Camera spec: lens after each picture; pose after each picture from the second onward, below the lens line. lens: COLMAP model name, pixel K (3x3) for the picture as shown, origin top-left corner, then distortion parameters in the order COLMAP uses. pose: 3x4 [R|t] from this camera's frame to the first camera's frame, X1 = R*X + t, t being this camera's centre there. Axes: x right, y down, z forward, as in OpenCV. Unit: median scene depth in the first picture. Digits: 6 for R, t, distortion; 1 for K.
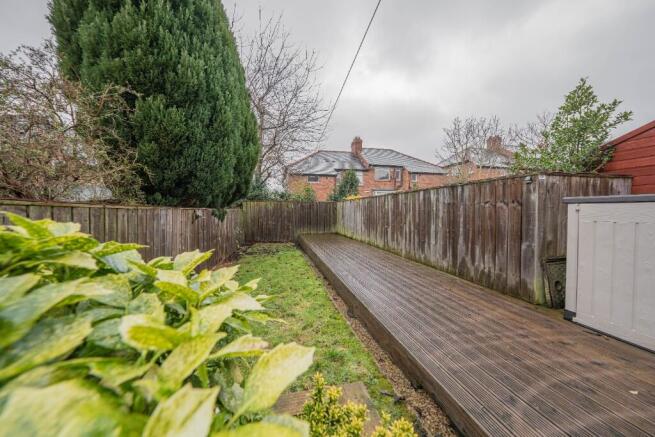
lens RADIAL K [[226.0, 0, 327.3], [0, 226.0, 213.6], [0, 0, 1]] dist [-0.002895, -0.000102]
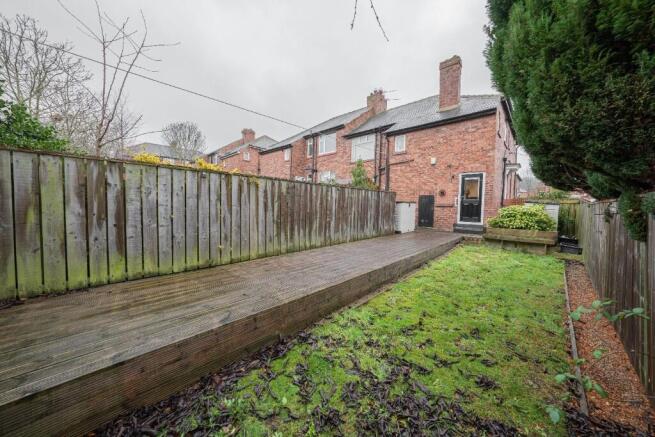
lens RADIAL K [[226.0, 0, 327.6], [0, 226.0, 216.3], [0, 0, 1]] dist [-0.002895, -0.000102]
pose [[-0.536909, -0.046106, 0.842379, -0.644944], [0.001478, 0.998453, 0.055591, -0.009968], [-0.843639, 0.031092, -0.536010, 1.866209]]
